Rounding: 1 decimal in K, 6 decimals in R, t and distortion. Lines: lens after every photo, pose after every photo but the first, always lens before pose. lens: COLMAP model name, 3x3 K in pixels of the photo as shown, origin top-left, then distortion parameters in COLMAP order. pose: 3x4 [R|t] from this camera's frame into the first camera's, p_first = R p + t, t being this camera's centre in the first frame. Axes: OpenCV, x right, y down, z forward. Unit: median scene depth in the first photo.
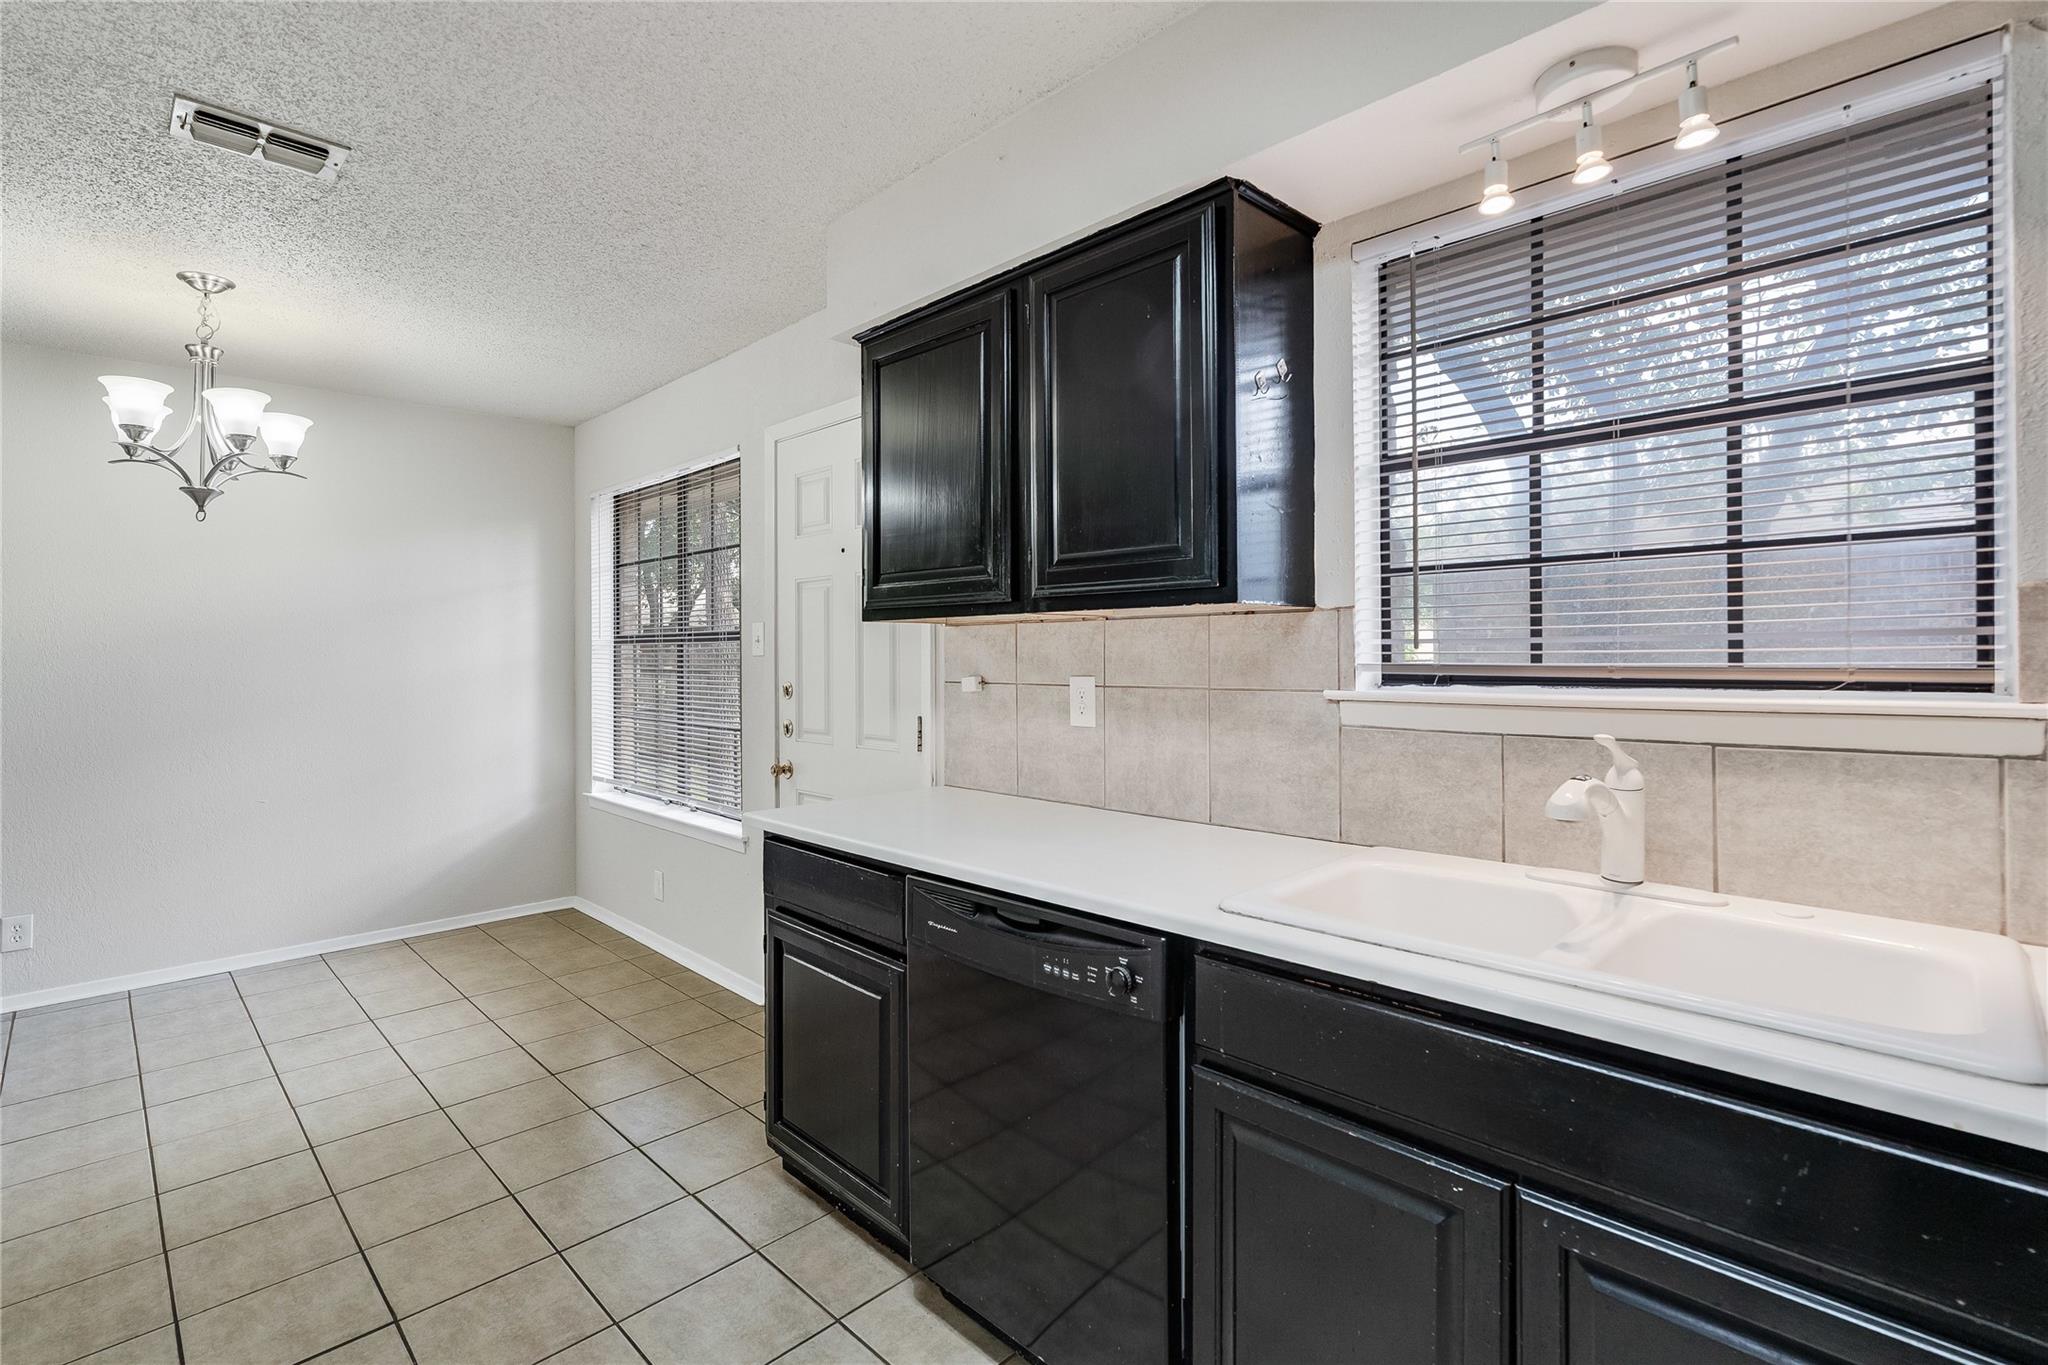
lens RADIAL K [[929.2, 0, 1005.4], [0, 929.2, 645.2], [0, 0, 1]] dist [-0.009272, 0.003700]
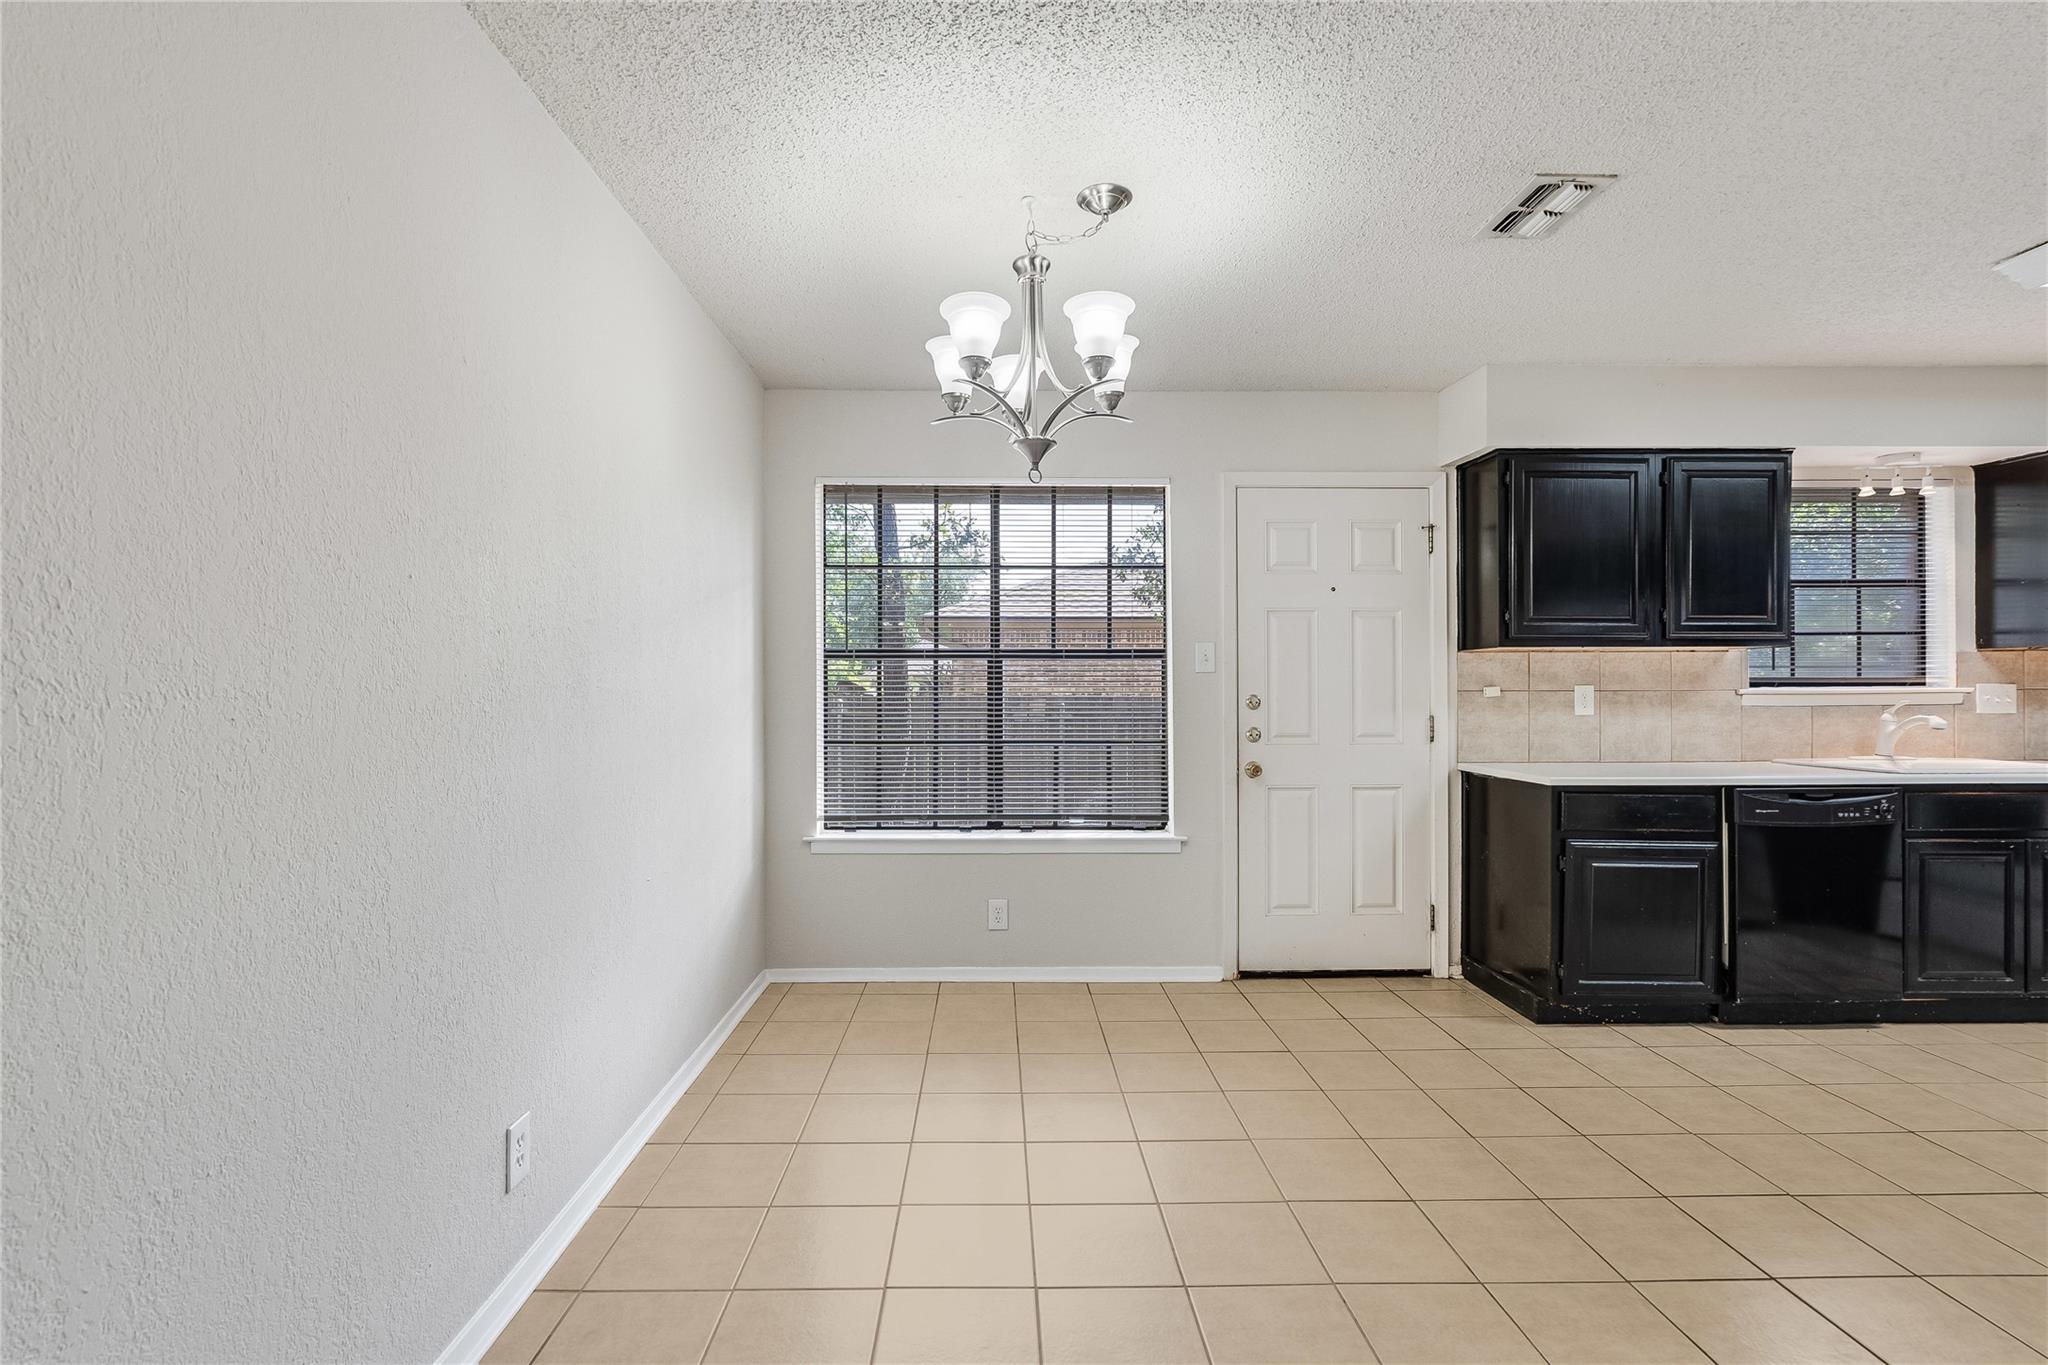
lens RADIAL K [[929.2, 0, 1010.6], [0, 929.2, 688.2], [0, 0, 1]] dist [-0.009272, 0.003700]
pose [[0.689034, 0.007210, 0.724693, -1.890899], [-0.008909, 0.999959, -0.001478, 0.052502], [-0.724675, -0.005438, 0.689070, 0.620236]]
